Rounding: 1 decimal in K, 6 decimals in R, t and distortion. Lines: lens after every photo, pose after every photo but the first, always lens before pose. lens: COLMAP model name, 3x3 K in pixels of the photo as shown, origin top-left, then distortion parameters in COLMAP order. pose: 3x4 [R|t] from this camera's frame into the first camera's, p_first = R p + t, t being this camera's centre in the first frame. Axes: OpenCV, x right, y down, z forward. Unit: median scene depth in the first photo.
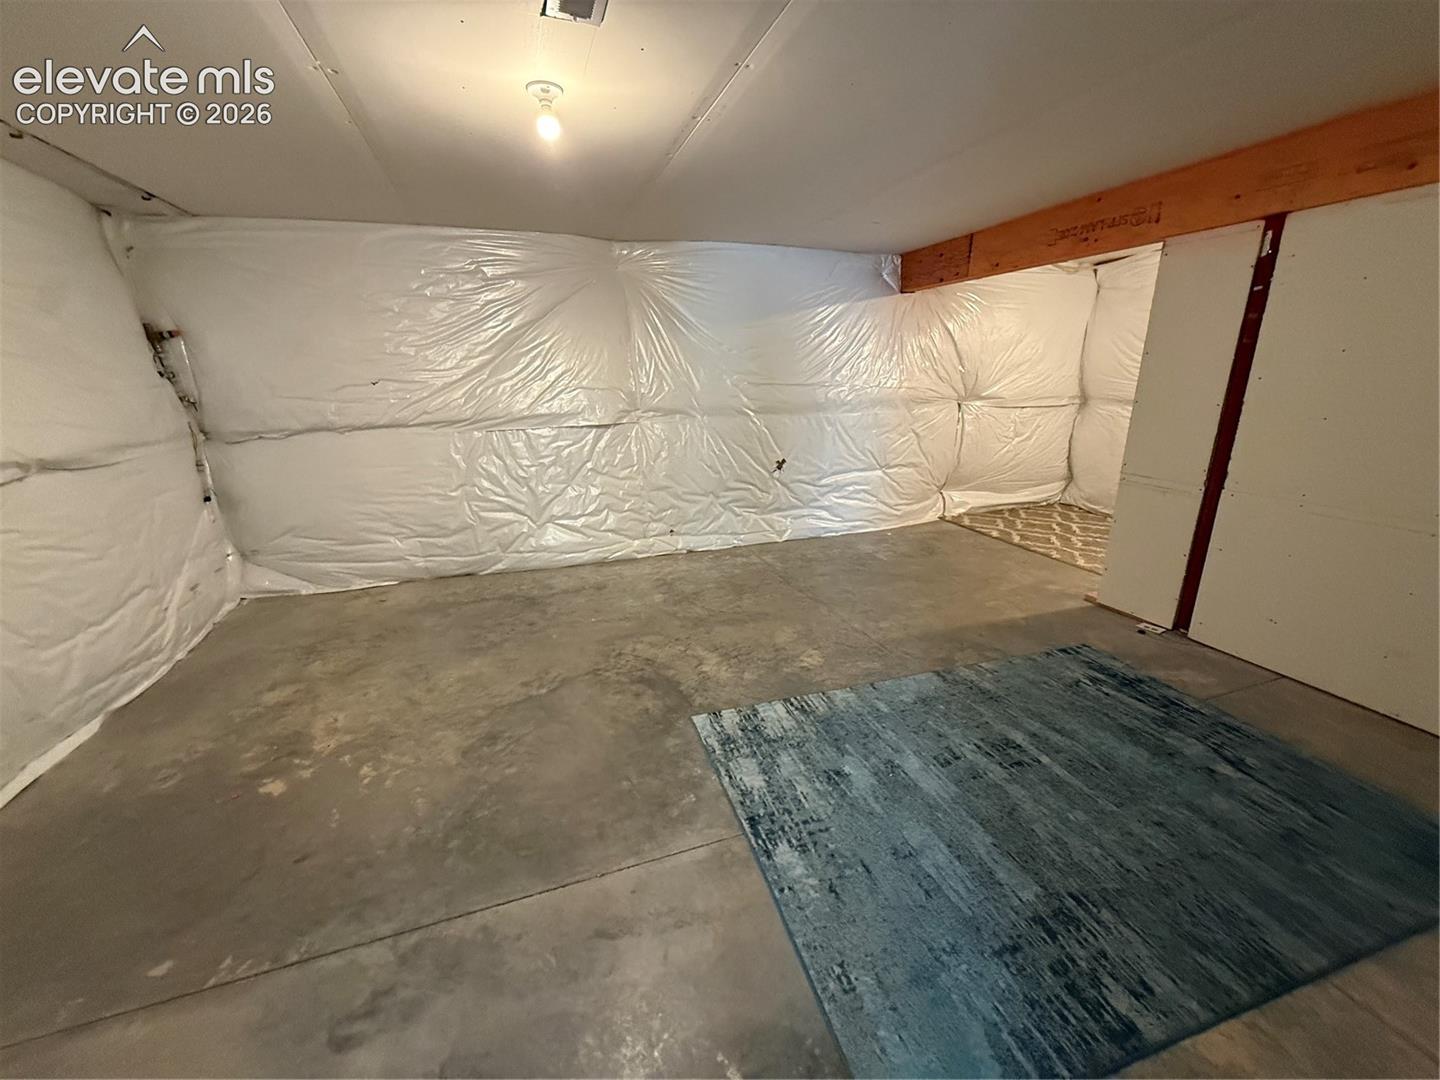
lens RADIAL K [[576.8, 0, 722.9], [0, 576.8, 541.1], [0, 0, 1]] dist [-0.000718, 0.000062]
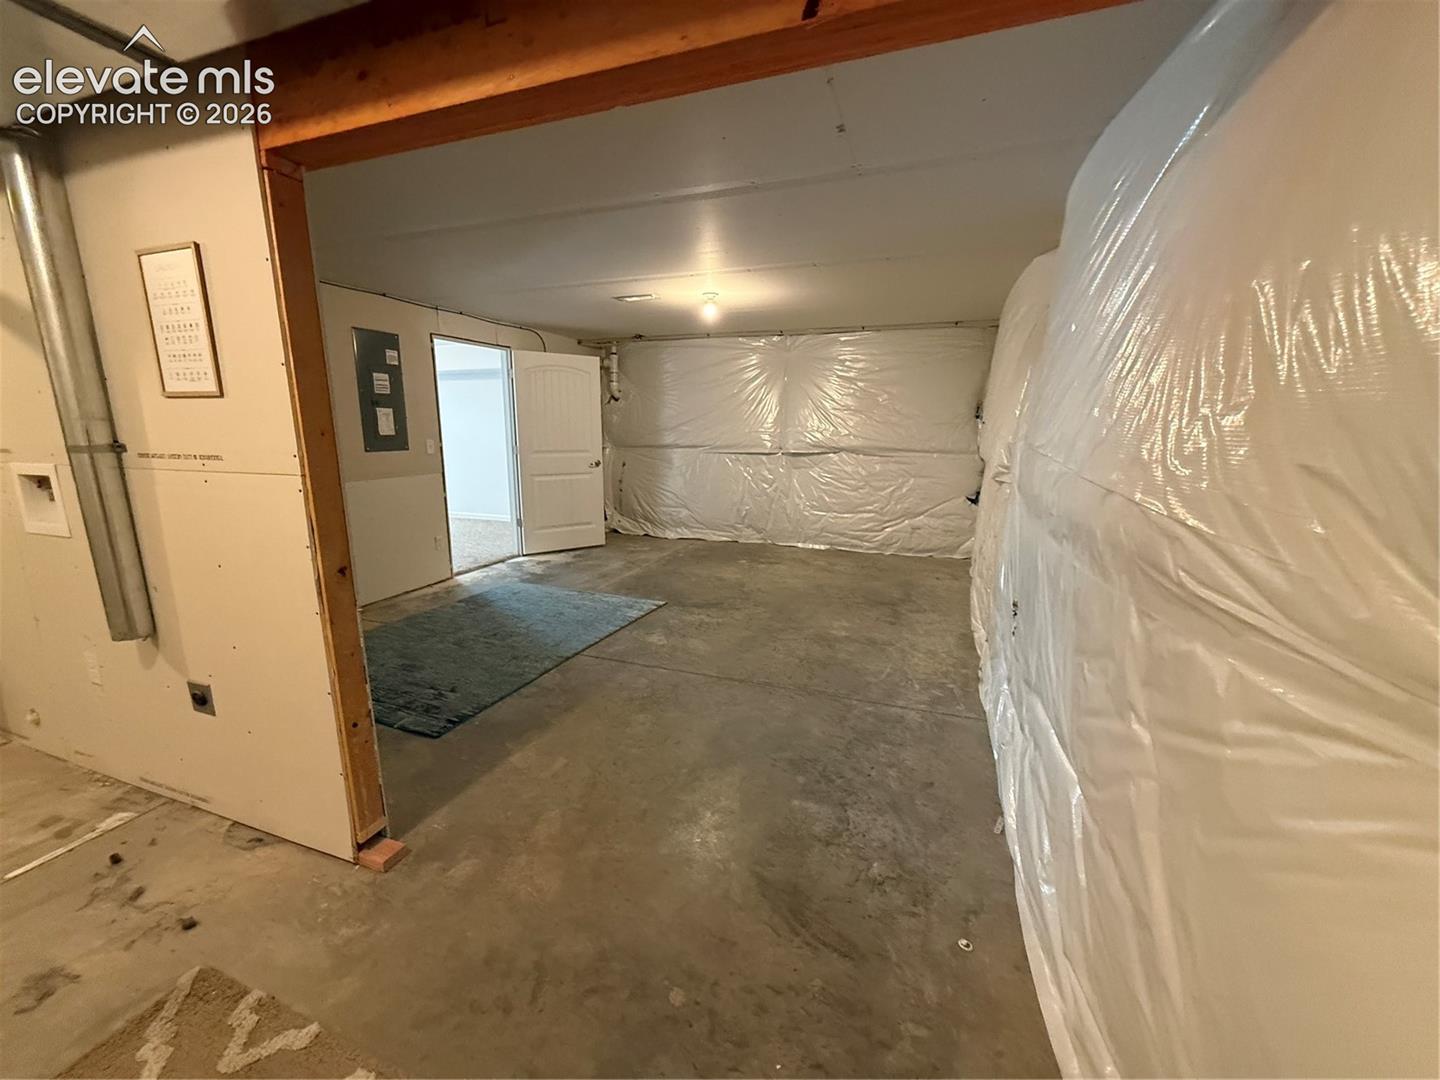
lens RADIAL K [[576.8, 0, 724.9], [0, 576.8, 544.5], [0, 0, 1]] dist [-0.000718, 0.000062]
pose [[-0.639145, 0.170050, -0.750051, 0.846771], [-0.213334, 0.897779, 0.385333, -0.439634], [0.738906, 0.406295, -0.537534, 1.483191]]
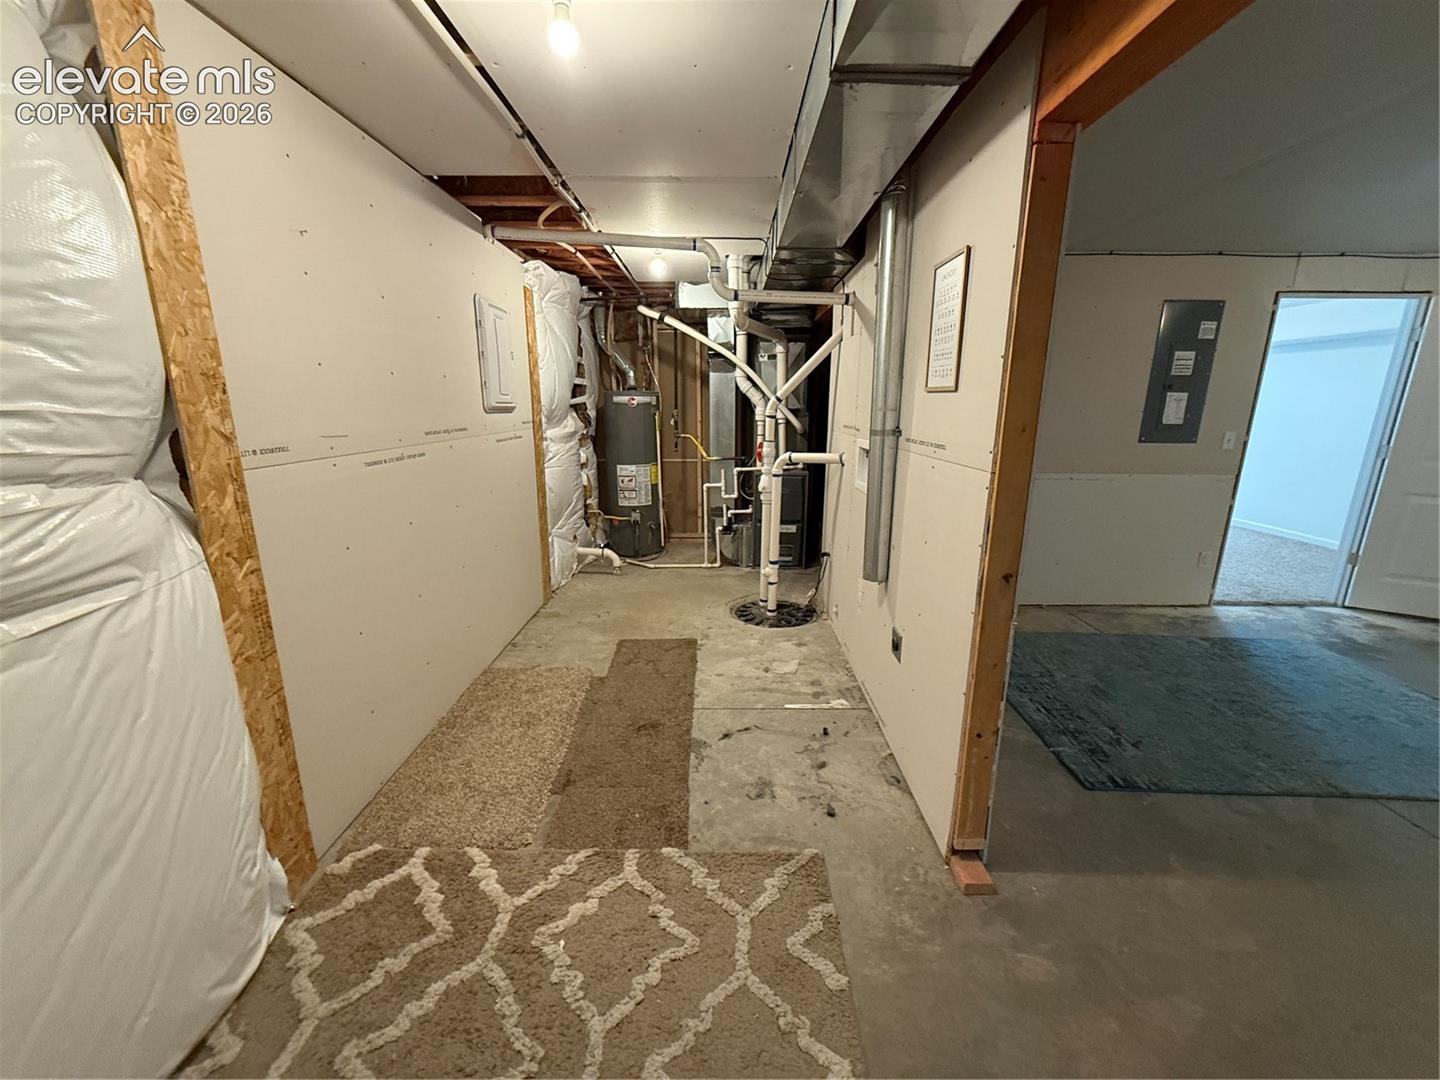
lens RADIAL K [[576.8, 0, 720.4], [0, 576.8, 539.4], [0, 0, 1]] dist [-0.000718, 0.000062]
pose [[-0.940340, -0.069638, 0.333033, 0.750375], [0.105435, 0.871003, 0.479830, -0.428777], [-0.323488, 0.486317, -0.811697, 1.412460]]
